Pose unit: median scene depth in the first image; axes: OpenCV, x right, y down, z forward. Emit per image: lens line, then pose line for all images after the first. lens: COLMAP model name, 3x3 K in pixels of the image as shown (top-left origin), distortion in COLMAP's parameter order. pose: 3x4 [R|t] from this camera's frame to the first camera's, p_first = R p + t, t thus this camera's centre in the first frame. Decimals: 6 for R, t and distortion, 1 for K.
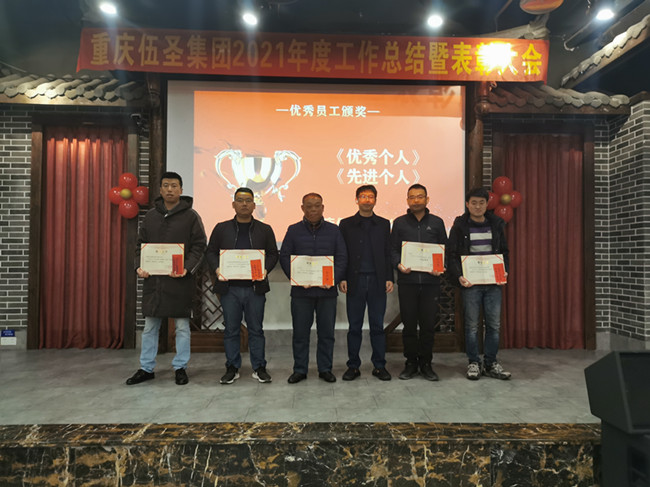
lens RADIAL K [[502.6, 0, 325.0], [0, 502.6, 243.5], [0, 0, 1]] dist [0.063246, -0.052714]
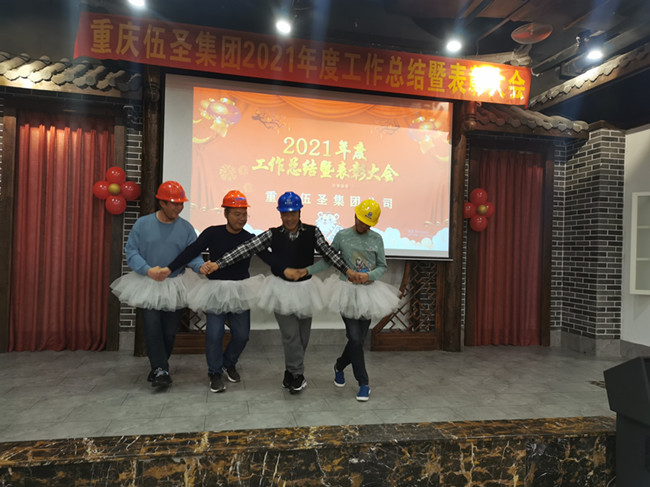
lens RADIAL K [[502.6, 0, 325.0], [0, 502.6, 243.5], [0, 0, 1]] dist [0.063246, -0.052714]
pose [[0.983289, 0.025941, 0.180195, -0.188753], [-0.029367, 0.999435, 0.016375, -0.024888], [-0.179668, -0.021393, 0.983495, -0.010677]]
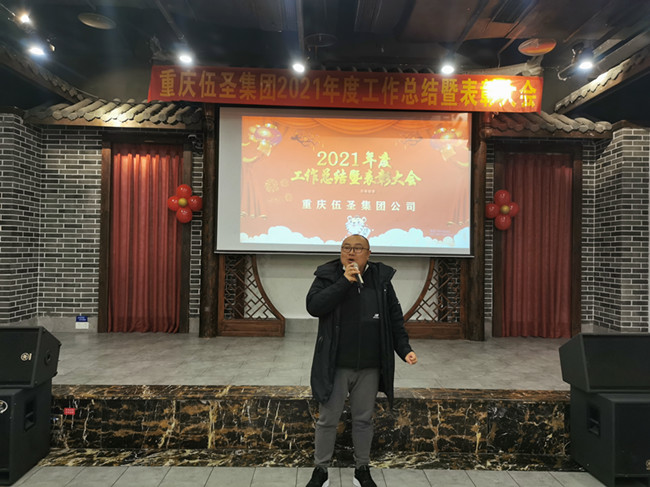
lens RADIAL K [[502.6, 0, 325.0], [0, 502.6, 243.5], [0, 0, 1]] dist [0.063246, -0.052714]
pose [[0.999929, 0.009989, -0.006547, -0.056566], [-0.009907, 0.999874, 0.012421, -0.021607], [0.006670, -0.012355, 0.999901, -0.193025]]
